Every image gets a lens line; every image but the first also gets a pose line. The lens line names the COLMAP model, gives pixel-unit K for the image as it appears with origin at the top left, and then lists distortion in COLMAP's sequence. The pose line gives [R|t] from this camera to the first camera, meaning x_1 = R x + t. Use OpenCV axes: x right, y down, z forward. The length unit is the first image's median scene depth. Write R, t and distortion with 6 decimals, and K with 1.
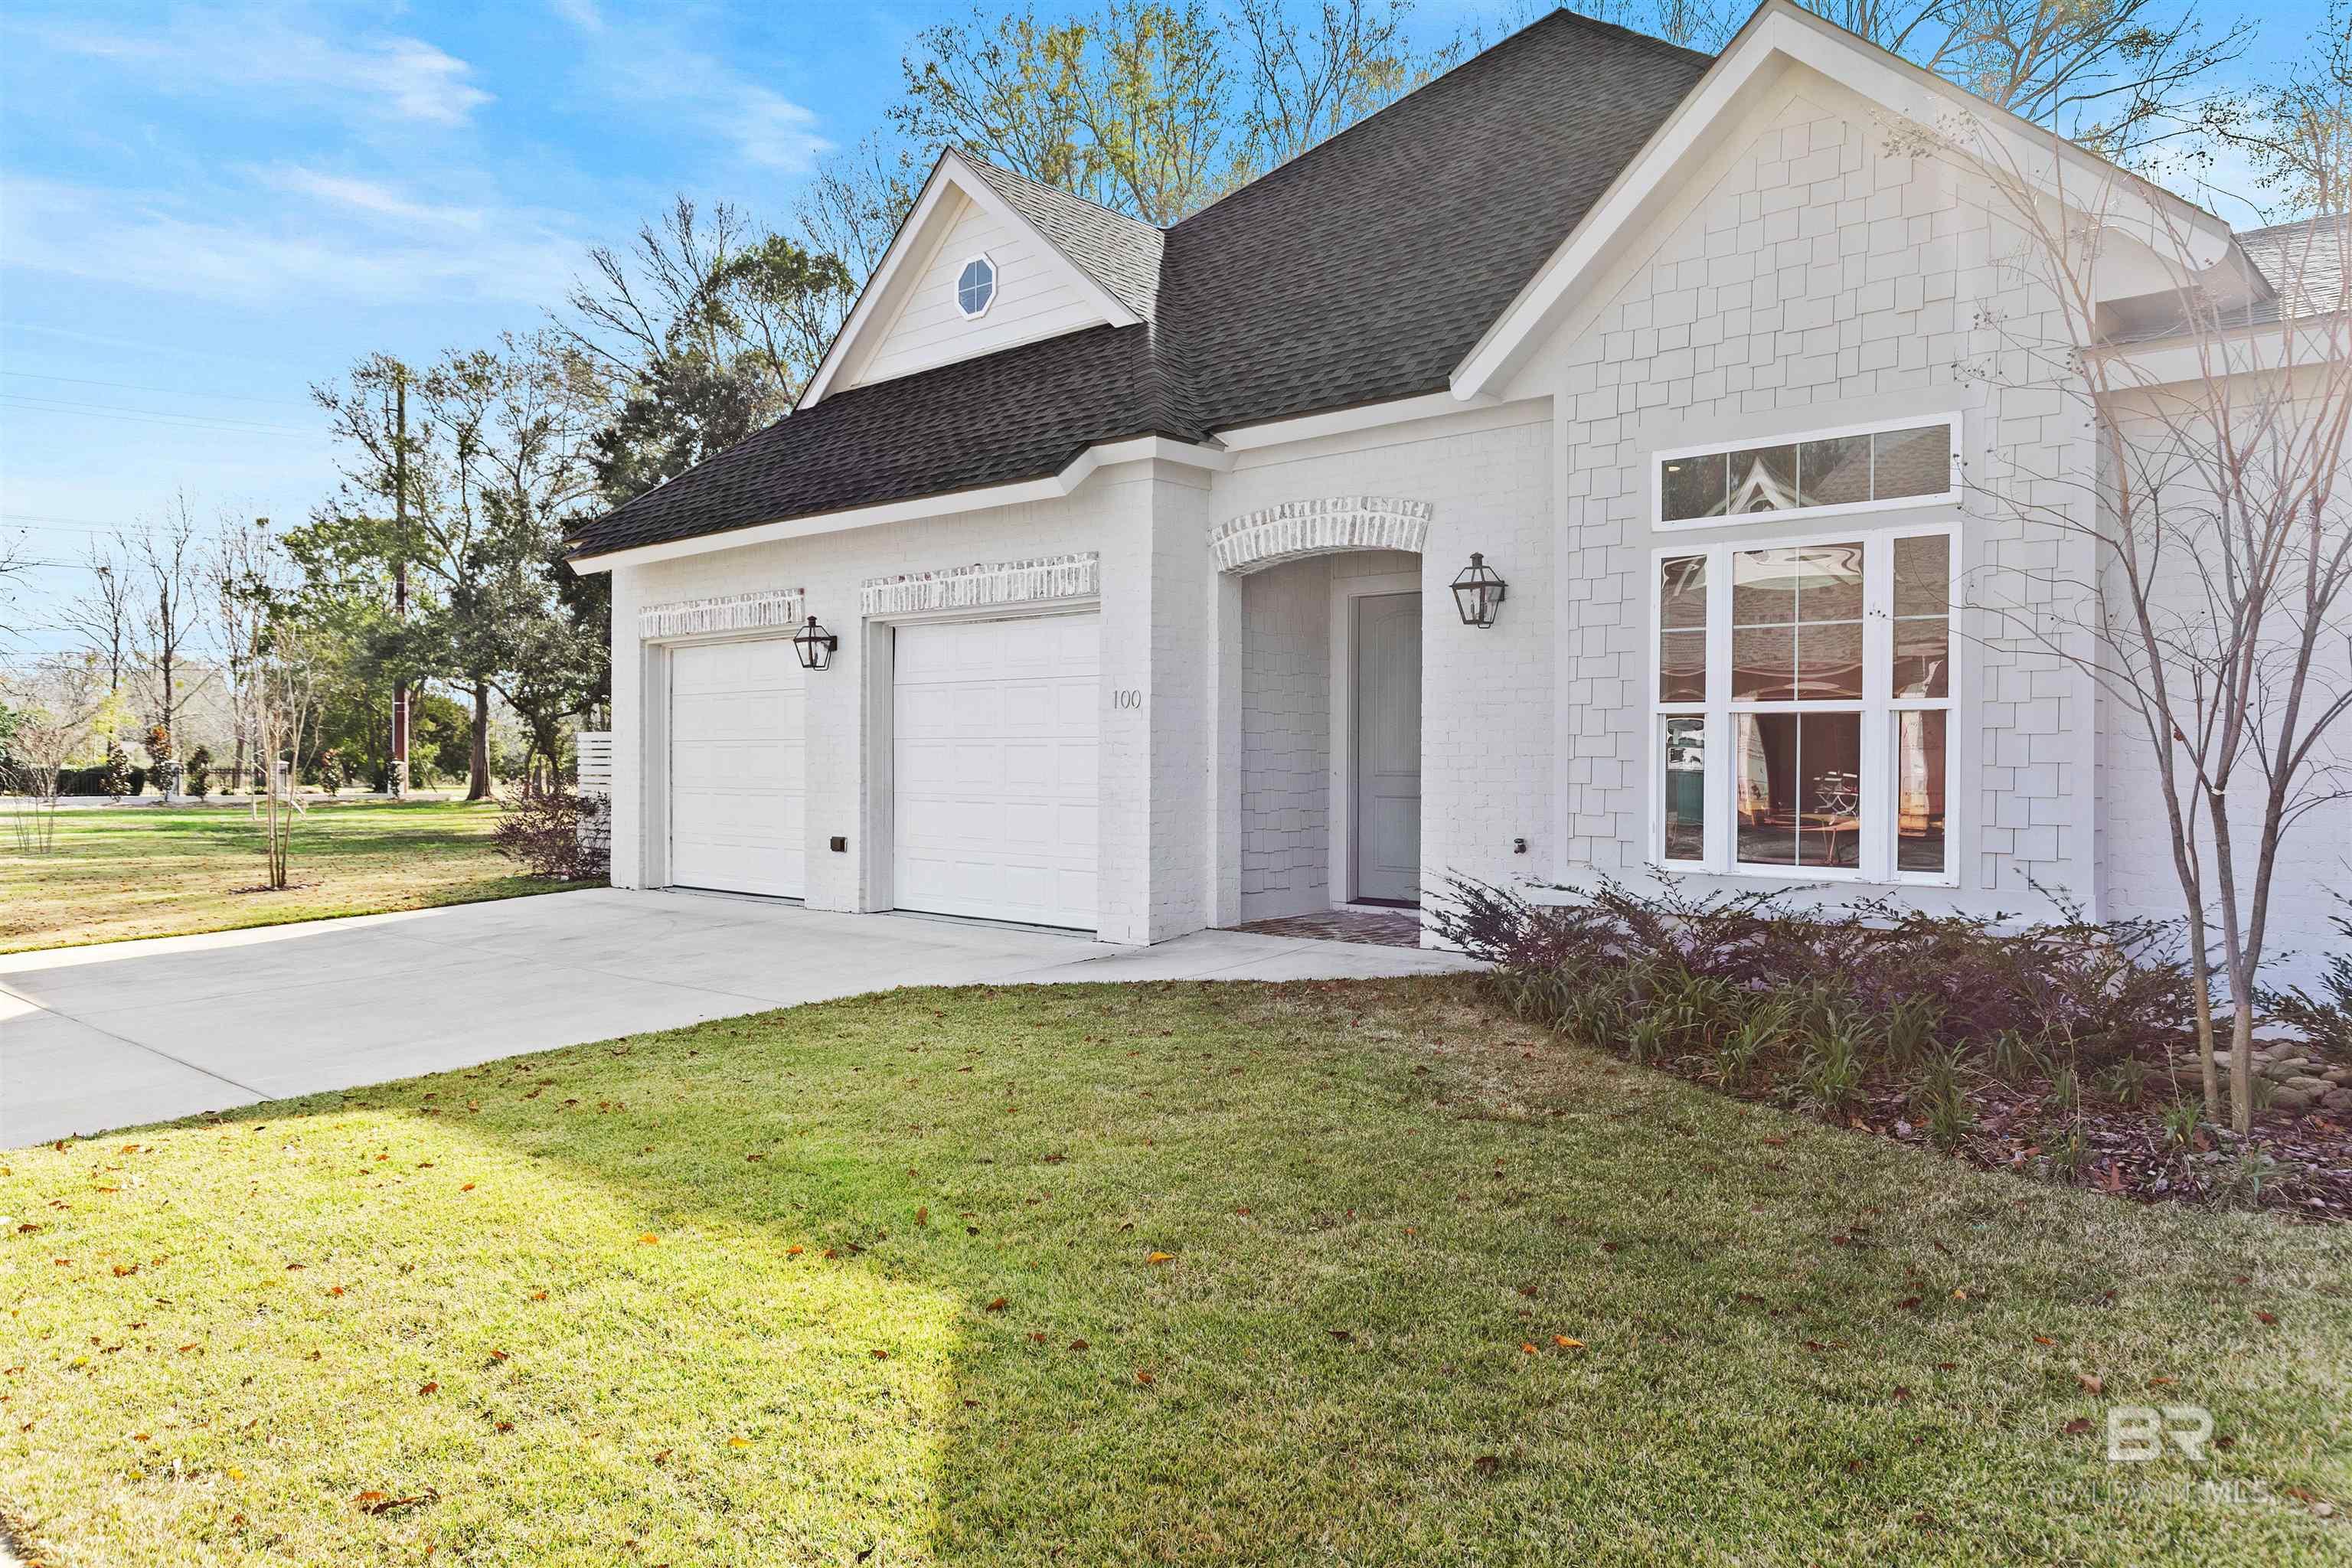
lens RADIAL K [[1550.8, 0, 1175.1], [0, 1550.8, 769.4], [0, 0, 1]] dist [-0.008039, 0.001474]
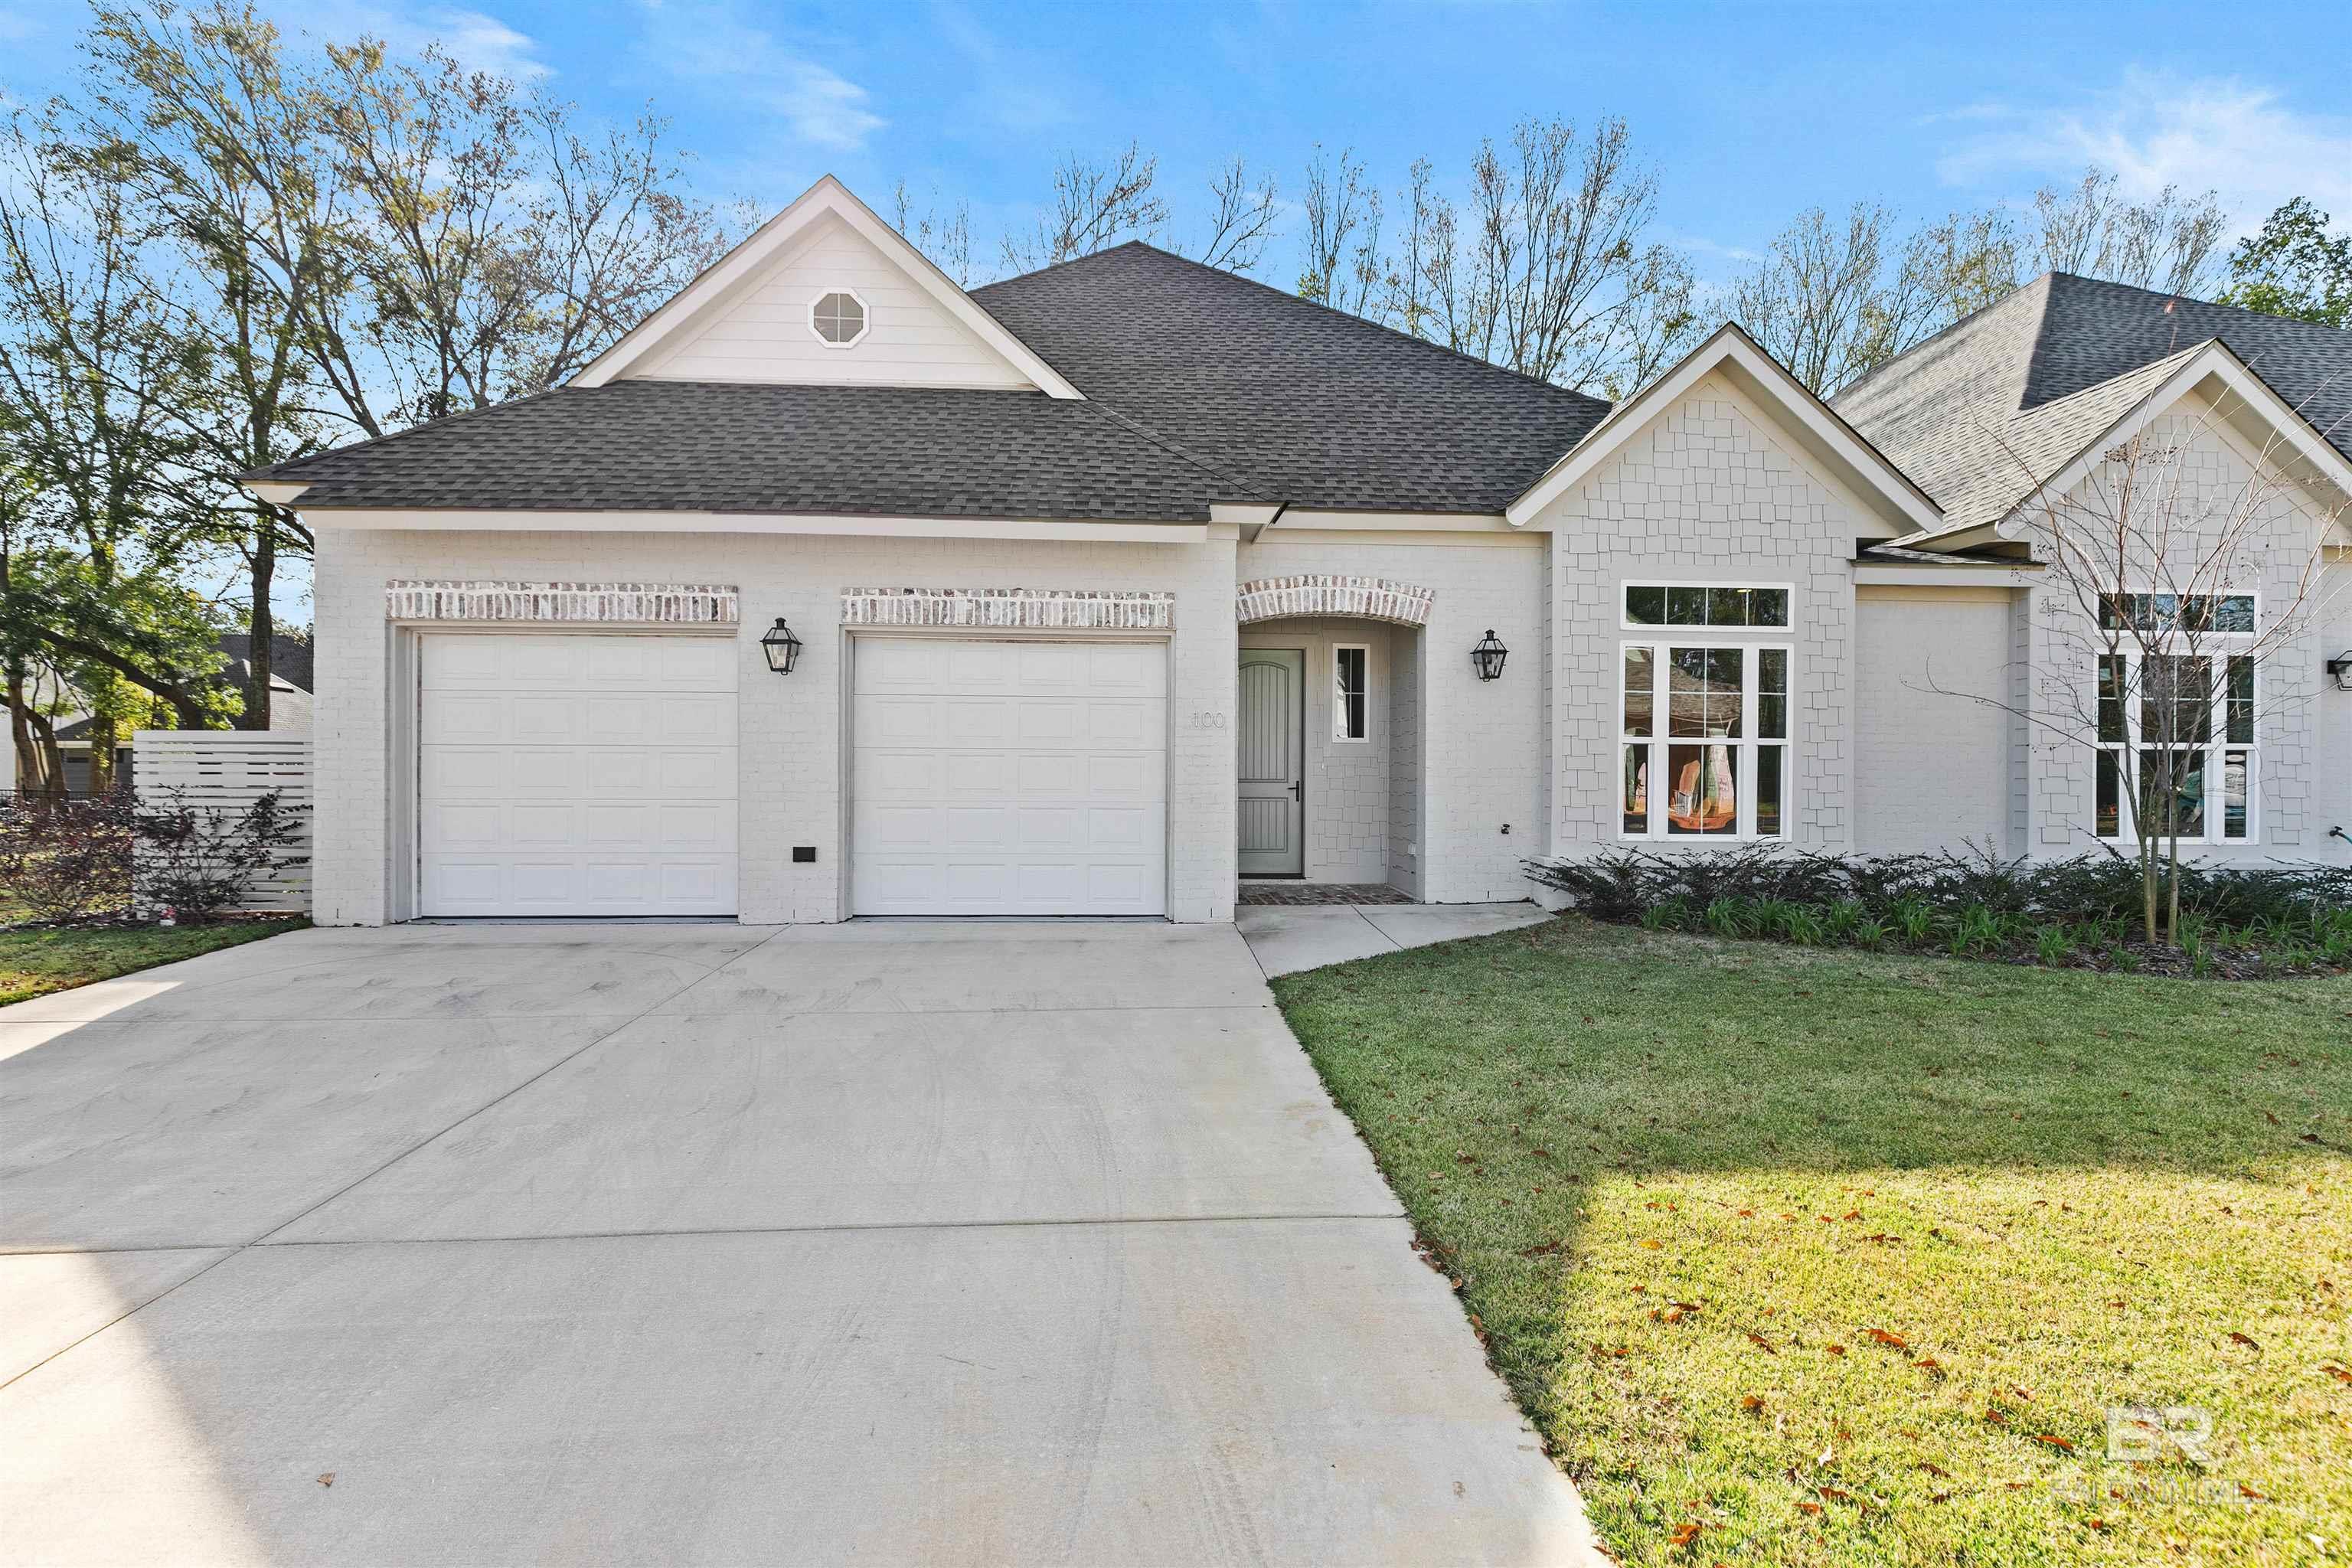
lens RADIAL K [[1060.3, 0, 1164.2], [0, 1060.3, 787.7], [0, 0, 1]] dist [0.004183, 0.000089]
pose [[0.705560, -0.002971, 0.708644, -0.635971], [0.001144, 0.999995, 0.003054, 0.005291], [-0.708649, -0.001344, 0.705560, 0.442628]]
